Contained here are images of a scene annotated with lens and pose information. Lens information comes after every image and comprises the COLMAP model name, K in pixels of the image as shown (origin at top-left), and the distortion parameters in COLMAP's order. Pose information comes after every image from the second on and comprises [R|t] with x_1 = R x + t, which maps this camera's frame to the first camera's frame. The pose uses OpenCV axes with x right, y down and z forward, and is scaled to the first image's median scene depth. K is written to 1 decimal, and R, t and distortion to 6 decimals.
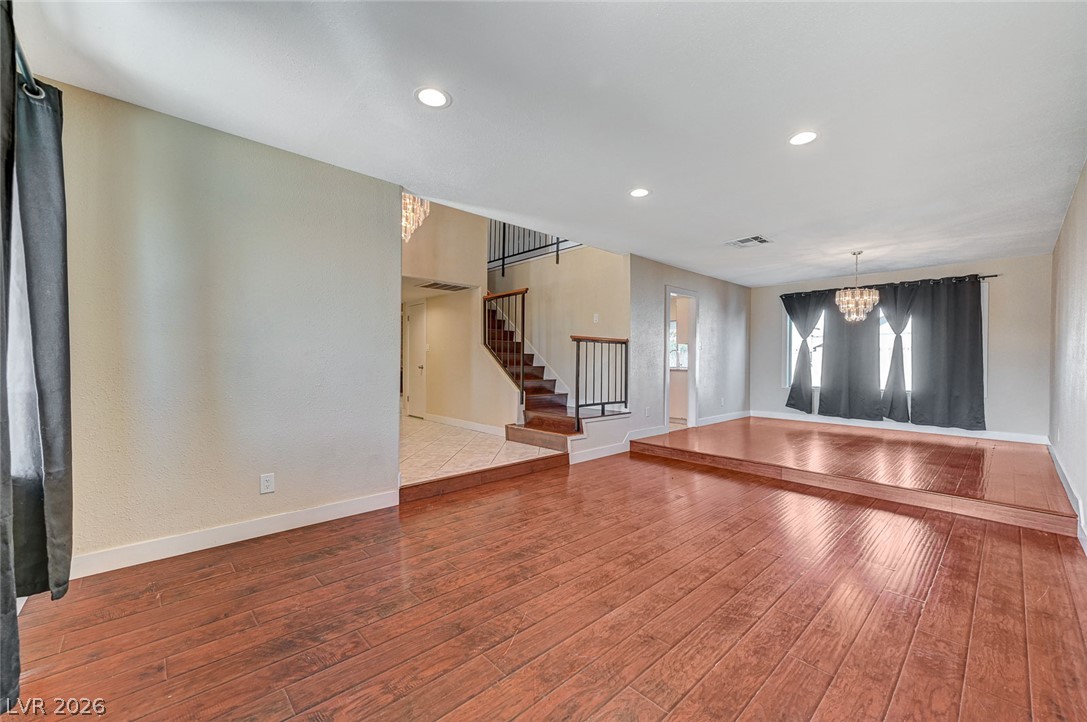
lens RADIAL K [[429.4, 0, 547.2], [0, 429.4, 362.3], [0, 0, 1]] dist [0.002939, -0.000300]
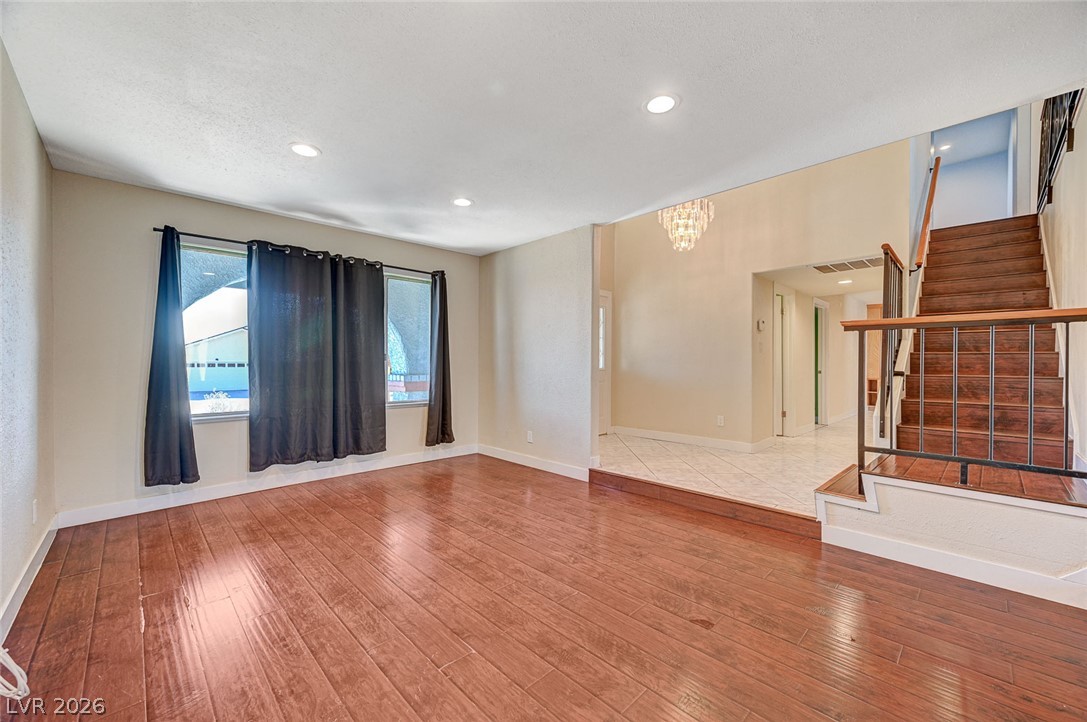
lens RADIAL K [[429.4, 0, 547.3], [0, 429.4, 362.2], [0, 0, 1]] dist [0.002939, -0.000300]
pose [[0.035230, -0.005380, -0.999365, 0.951044], [-0.006886, 0.999960, -0.005626, -0.003763], [0.999356, 0.007080, 0.035191, 0.904932]]
